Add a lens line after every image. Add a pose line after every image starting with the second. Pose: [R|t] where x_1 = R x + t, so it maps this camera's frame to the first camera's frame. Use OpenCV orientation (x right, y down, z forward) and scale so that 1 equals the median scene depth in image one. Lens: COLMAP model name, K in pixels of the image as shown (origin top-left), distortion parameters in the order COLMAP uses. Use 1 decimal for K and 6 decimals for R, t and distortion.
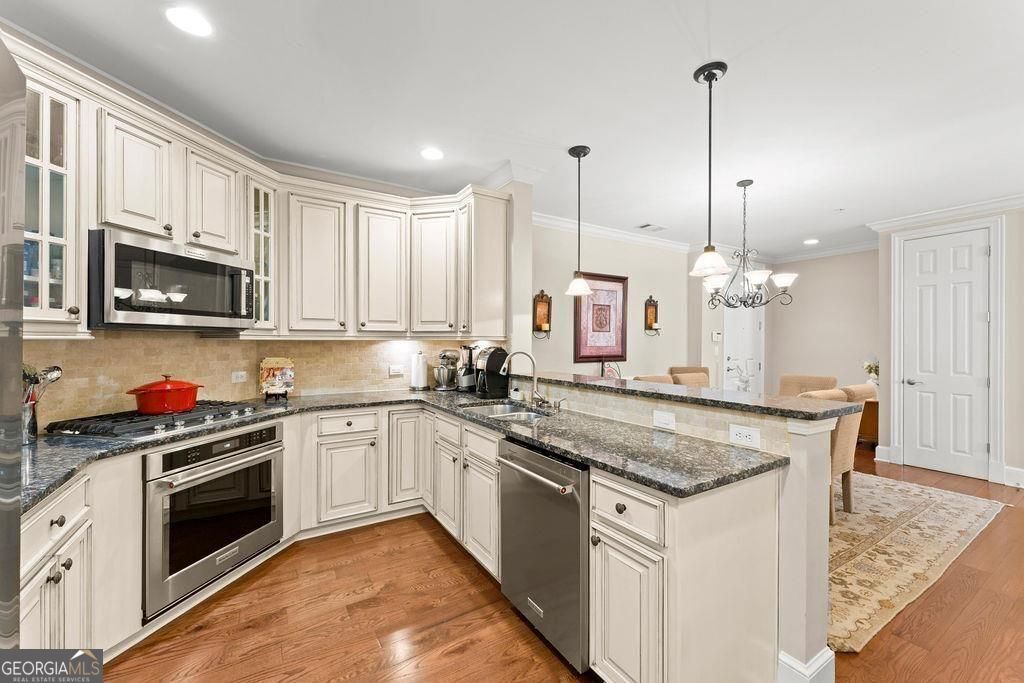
lens RADIAL K [[412.6, 0, 507.3], [0, 412.6, 341.5], [0, 0, 1]] dist [-0.001006, 0.000889]
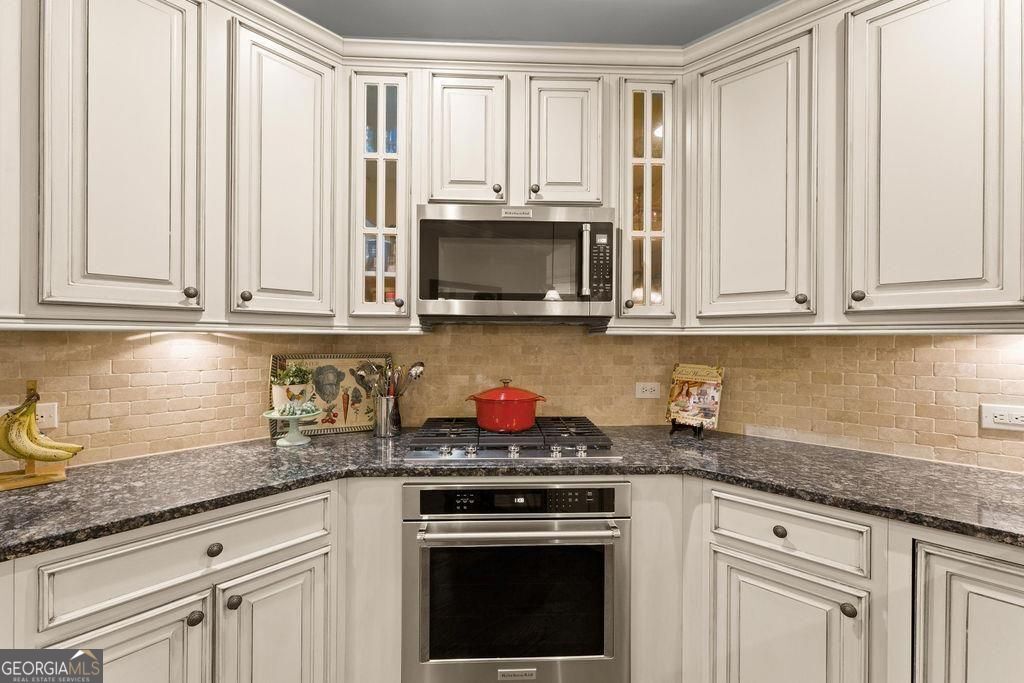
lens RADIAL K [[412.6, 0, 512.2], [0, 412.6, 342.8], [0, 0, 1]] dist [-0.001006, 0.000889]
pose [[0.275584, 0.006129, -0.961257, -0.054568], [-0.004391, 0.999977, 0.005118, 0.005129], [0.961267, 0.002810, 0.275605, 0.613517]]
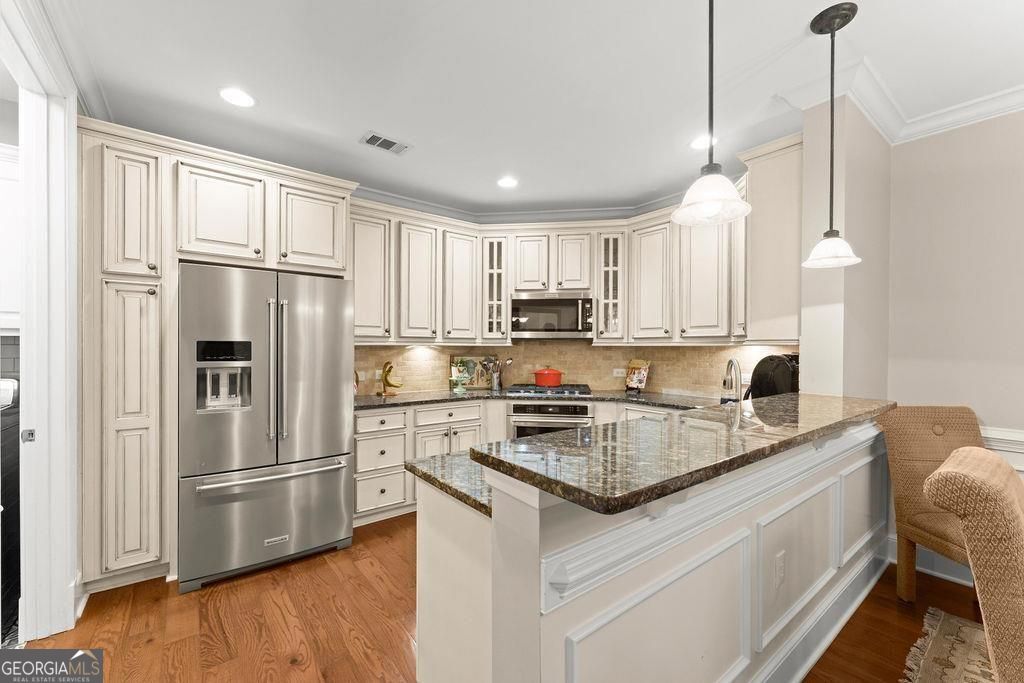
lens RADIAL K [[412.6, 0, 511.9], [0, 412.6, 351.5], [0, 0, 1]] dist [-0.001006, 0.000889]
pose [[0.105898, 0.008207, -0.994343, 0.722848], [-0.003279, 0.999963, 0.007905, 0.004610], [0.994372, 0.002423, 0.105921, 0.504750]]
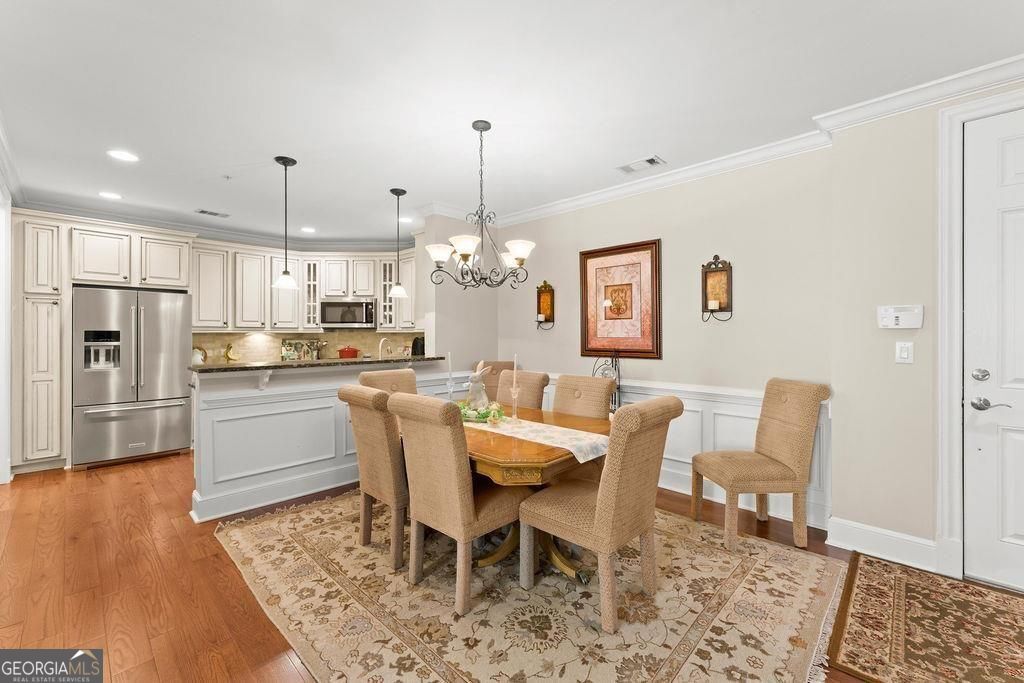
lens RADIAL K [[412.6, 0, 512.3], [0, 412.6, 334.9], [0, 0, 1]] dist [-0.001006, 0.000889]
pose [[0.259854, -0.000369, -0.965648, 1.612325], [0.002373, 0.999997, 0.000257, 0.009968], [0.965645, -0.002358, 0.259854, 1.032205]]
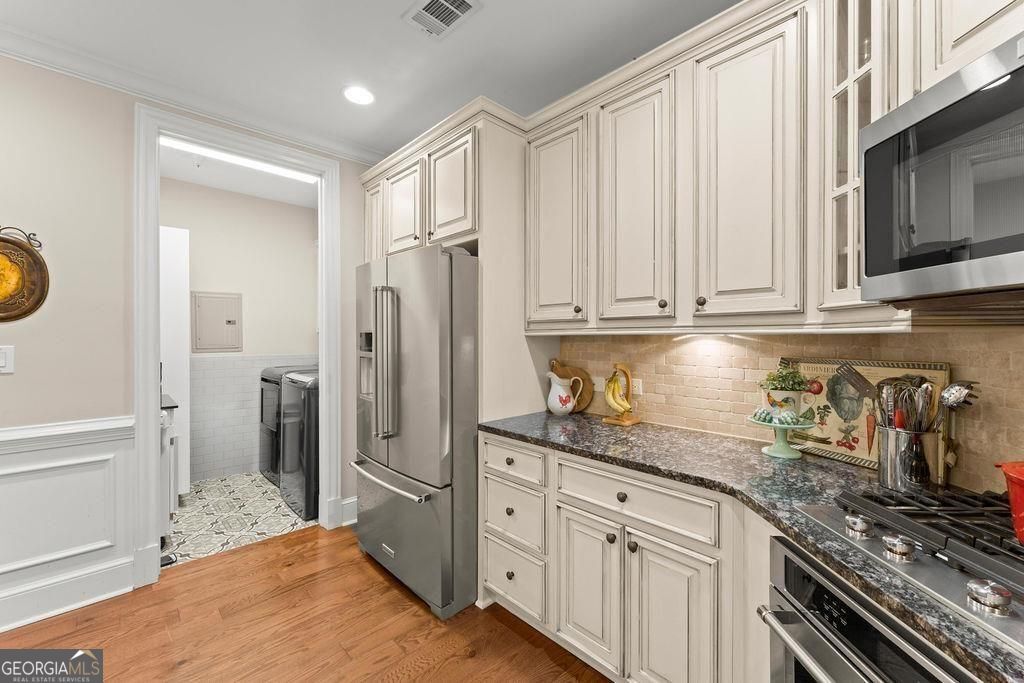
lens RADIAL K [[412.6, 0, 508.5], [0, 412.6, 337.0], [0, 0, 1]] dist [-0.001006, 0.000889]
pose [[-0.977963, -0.003382, -0.208752, -0.248933], [-0.003015, 0.999993, -0.002075, 0.002481], [0.208758, -0.001399, -0.977966, 0.923999]]
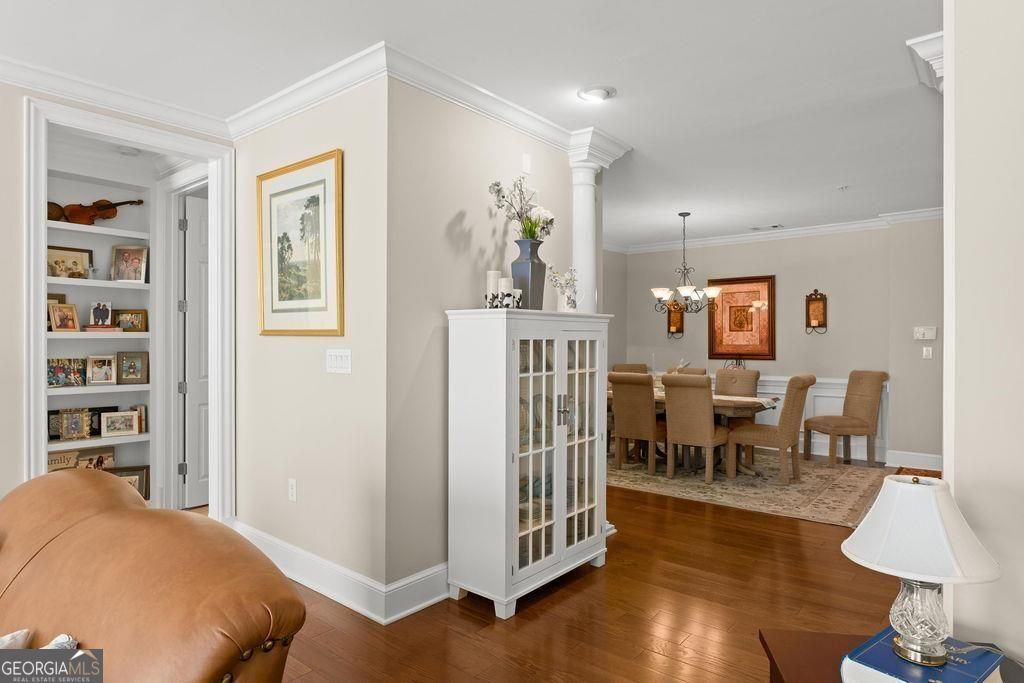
lens RADIAL K [[586.3, 0, 514.9], [0, 586.3, 338.9], [0, 0, 1]] dist [0.008086, -0.000105]
pose [[0.333004, -0.005201, -0.942911, 2.524164], [-0.000805, 0.999983, -0.005801, 0.009823], [0.942925, 0.002691, 0.332994, -0.099239]]
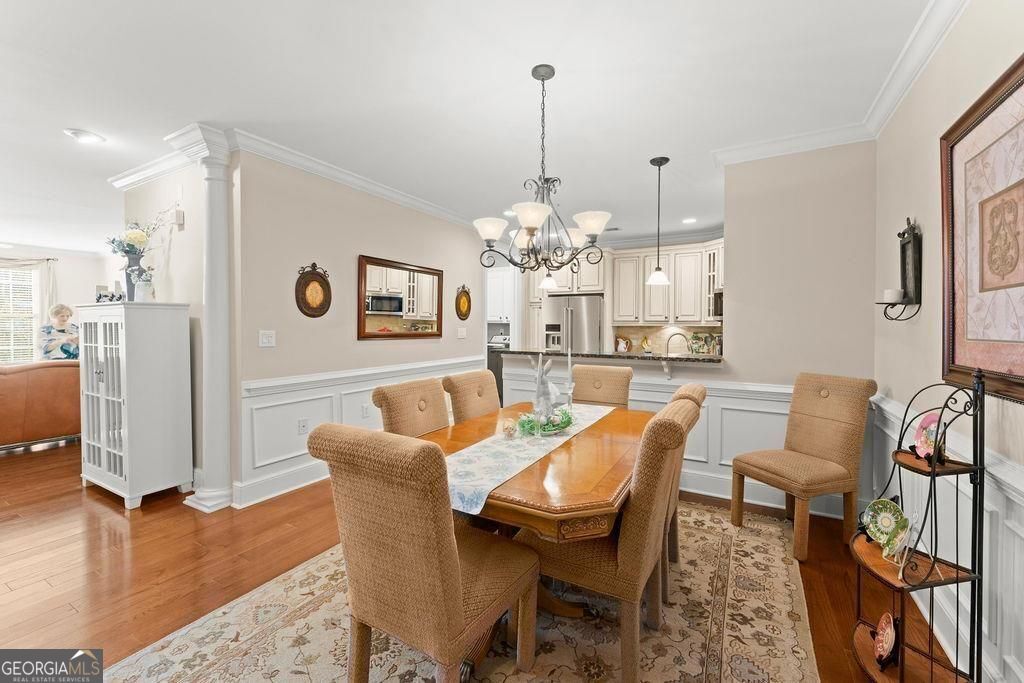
lens RADIAL K [[412.6, 0, 515.0], [0, 412.6, 329.2], [0, 0, 1]] dist [-0.001006, 0.000889]
pose [[-0.873107, -0.004743, -0.487505, 1.118608], [-0.008640, 0.999946, 0.005747, 0.008440], [0.487451, 0.009230, -0.873101, 1.865037]]
